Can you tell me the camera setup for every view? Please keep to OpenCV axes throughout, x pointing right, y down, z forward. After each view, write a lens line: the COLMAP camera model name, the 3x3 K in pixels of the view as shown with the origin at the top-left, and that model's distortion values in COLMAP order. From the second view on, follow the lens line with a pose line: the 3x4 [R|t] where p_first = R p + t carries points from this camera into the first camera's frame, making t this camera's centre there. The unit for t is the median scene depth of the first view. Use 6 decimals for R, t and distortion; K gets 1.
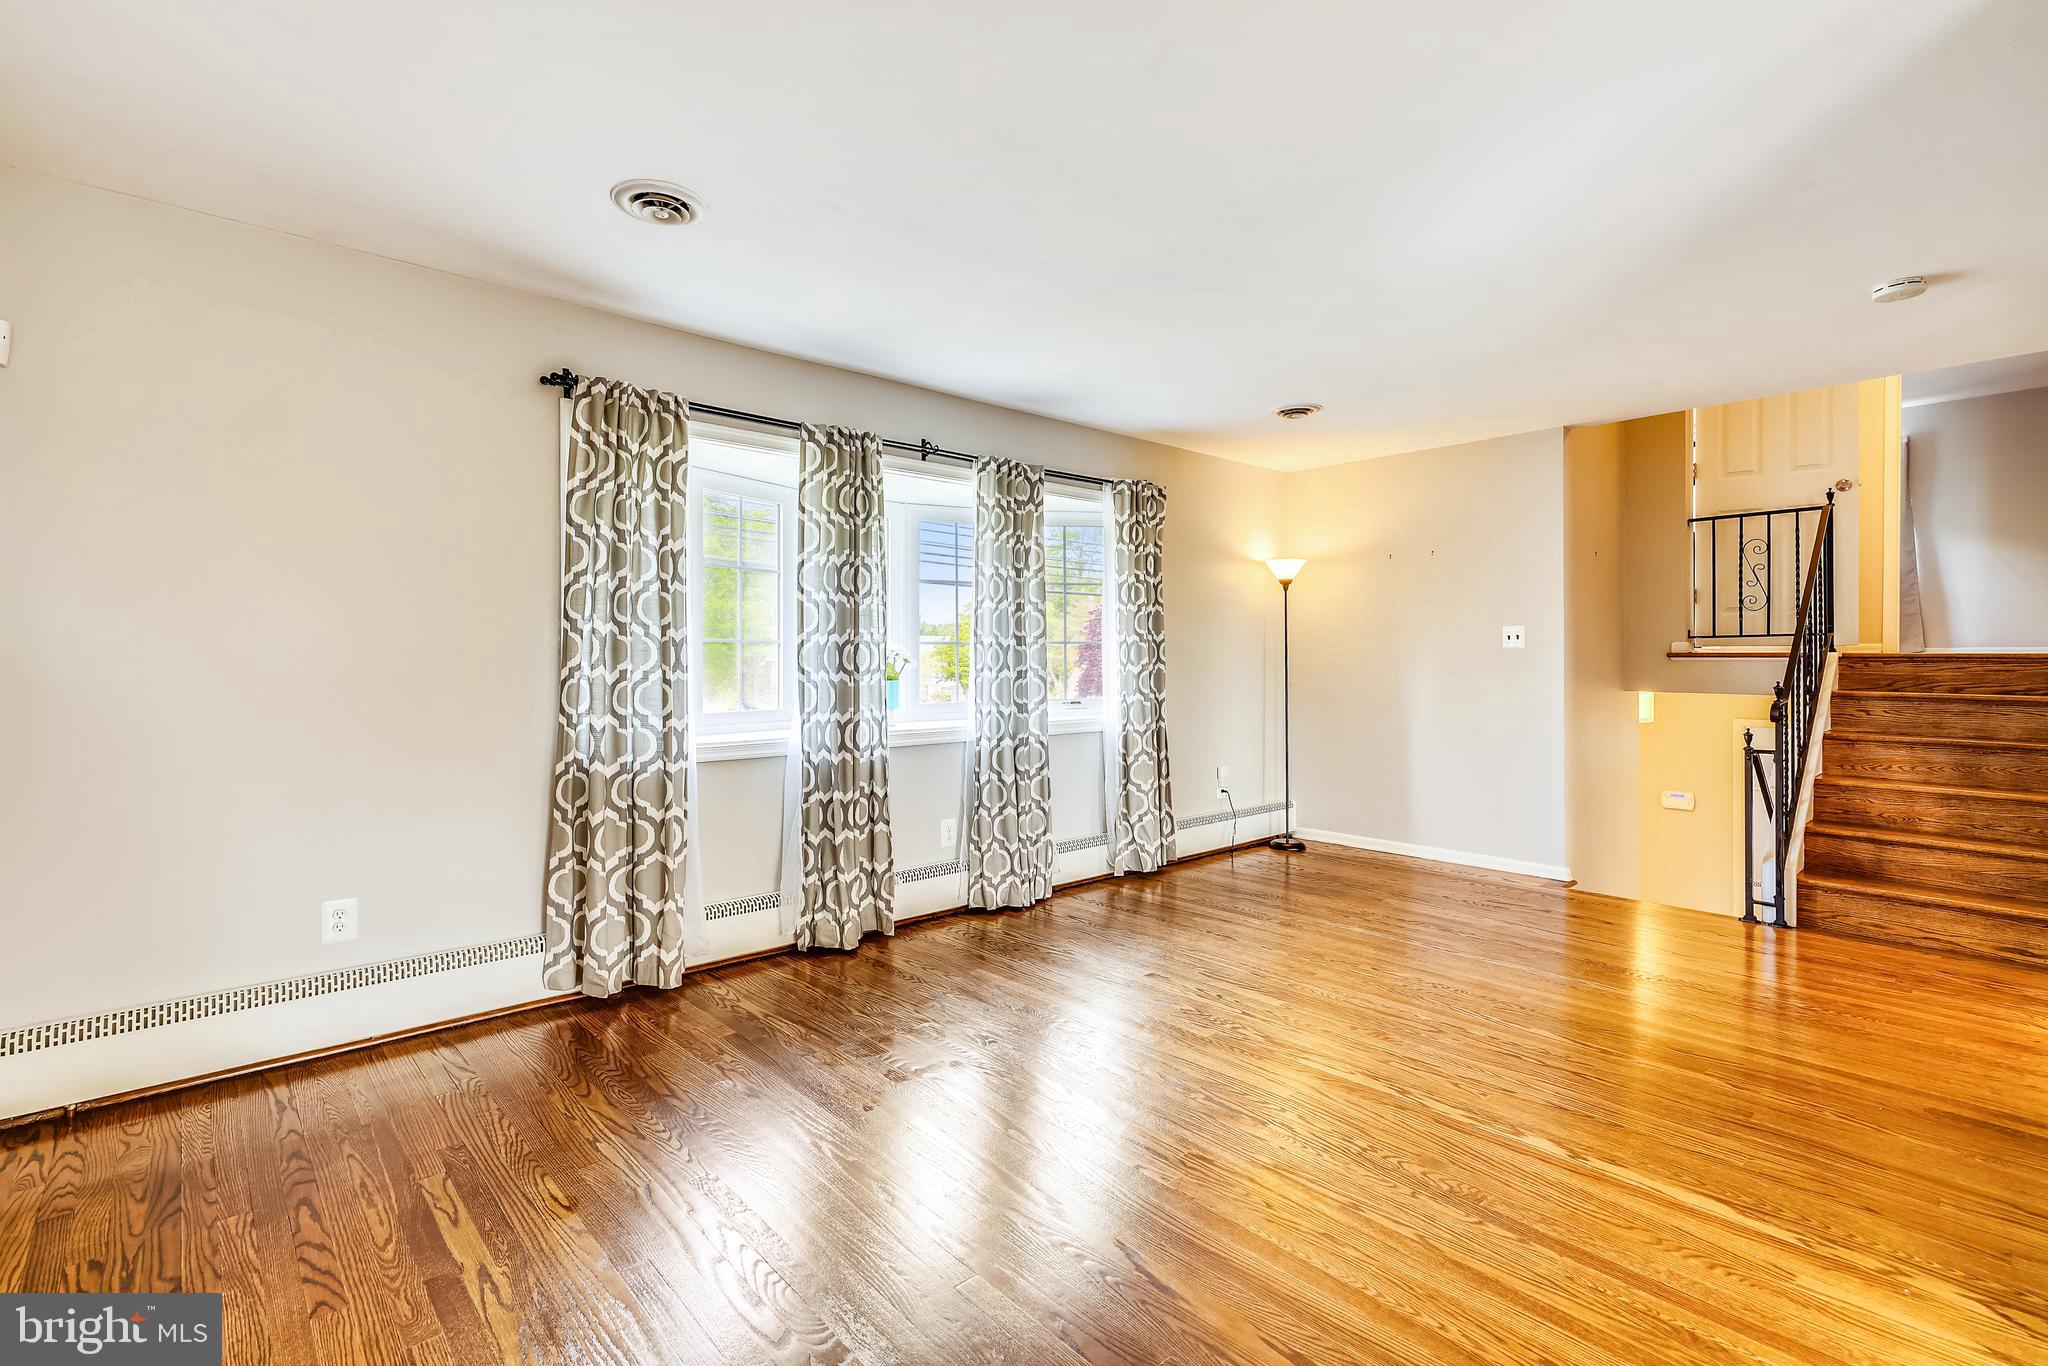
lens RADIAL K [[957.2, 0, 1021.7], [0, 957.2, 657.9], [0, 0, 1]] dist [0.019575, 0.000307]
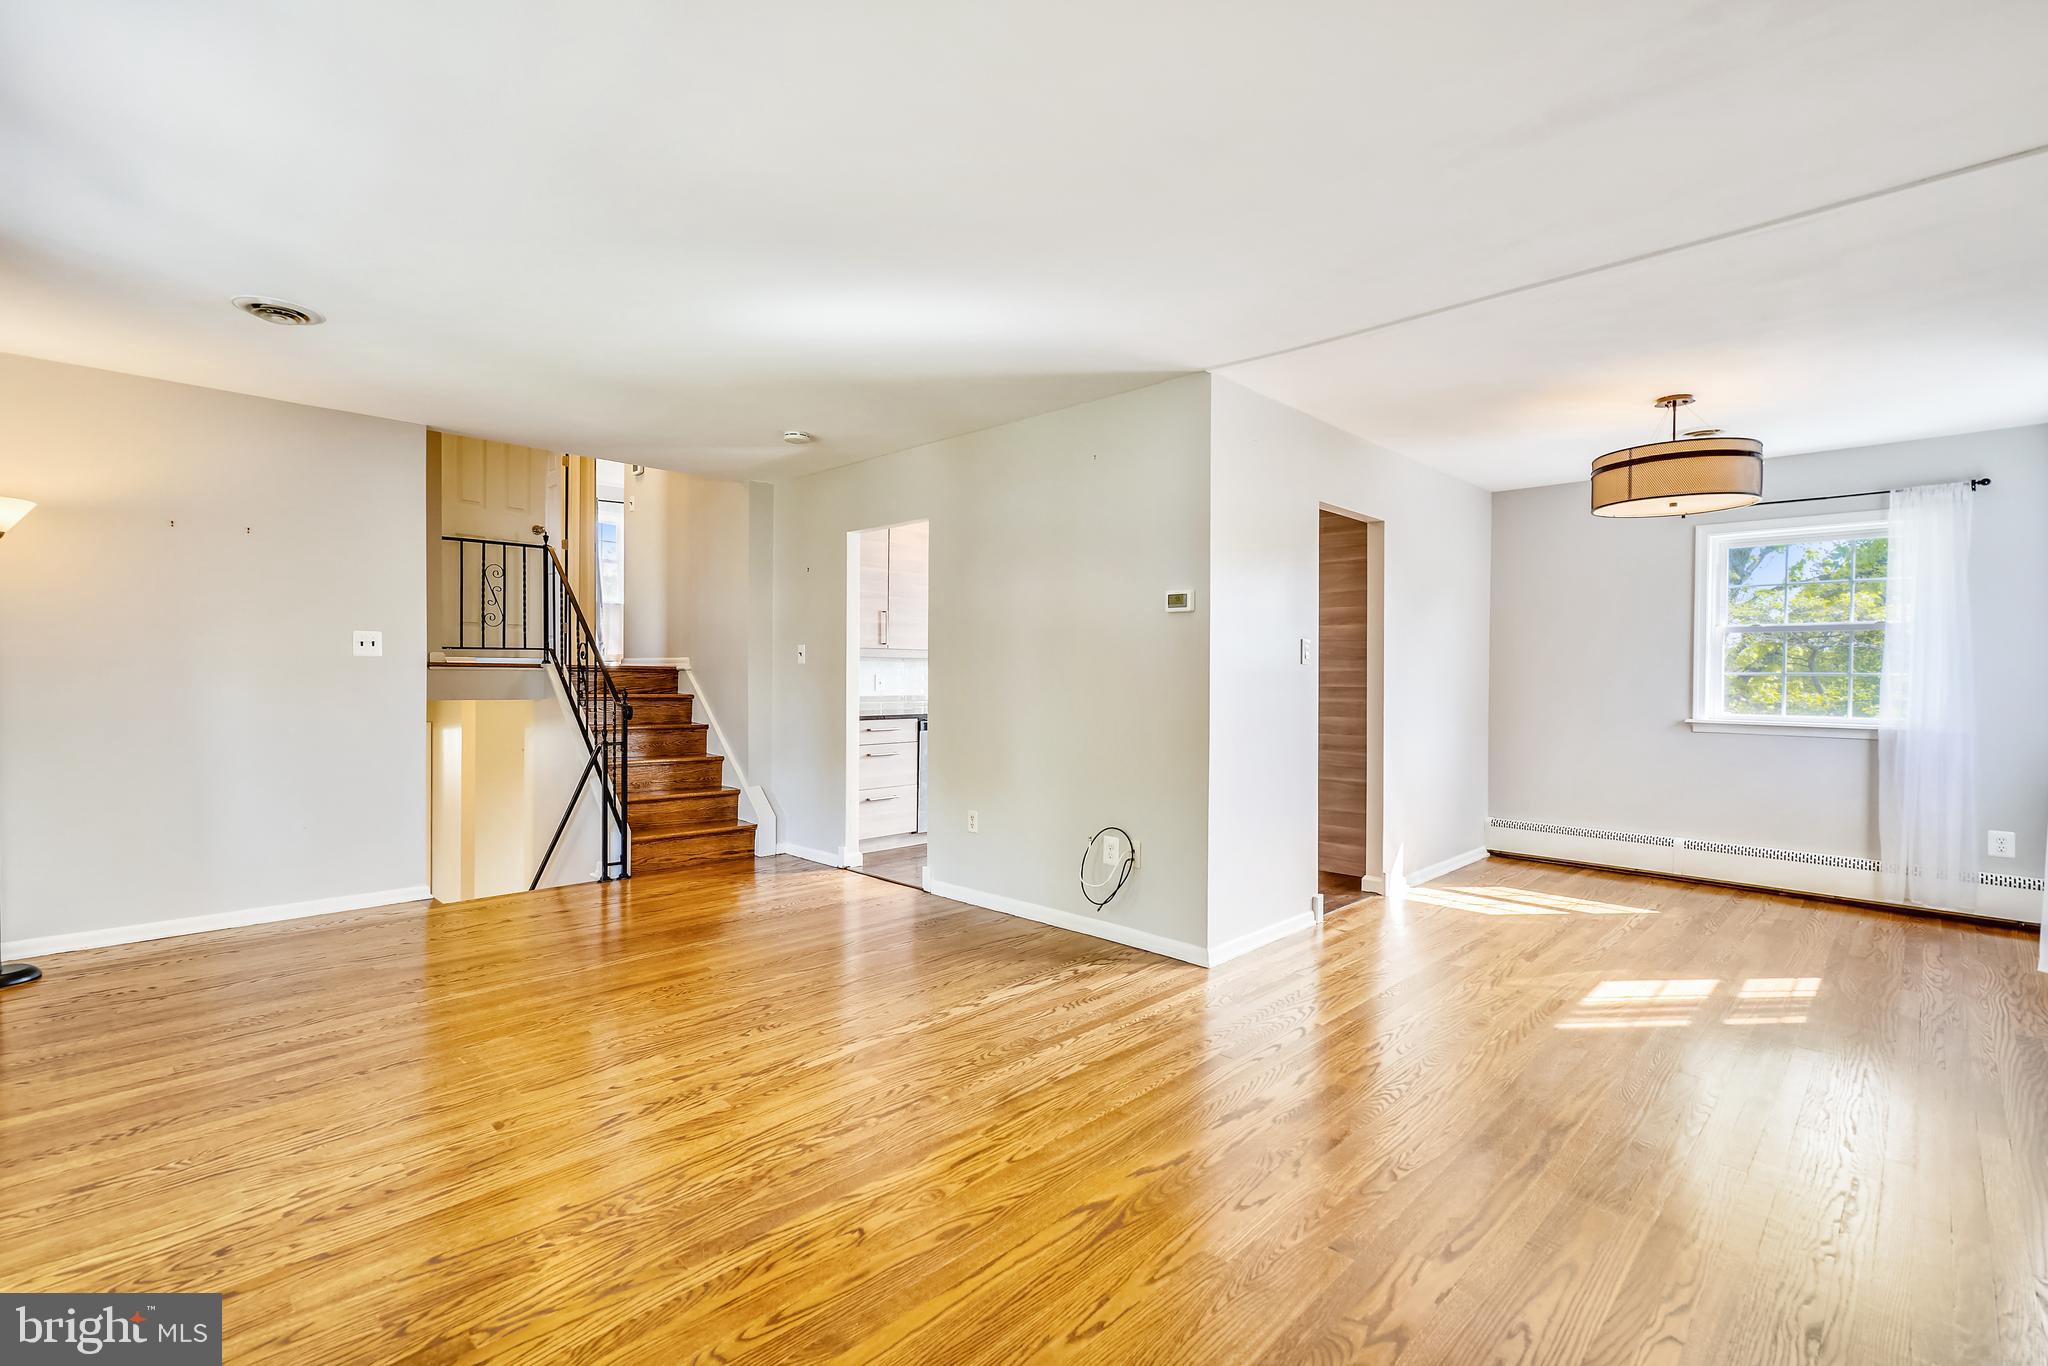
lens RADIAL K [[904.3, 0, 1024.0], [0, 904.3, 683.0], [0, 0, 1]] dist [0.012231, -0.000046]
pose [[-0.060501, -0.011848, 0.998098, -0.478234], [-0.010312, 0.999884, 0.011244, -0.000879], [-0.998115, -0.009612, -0.060616, 0.585933]]
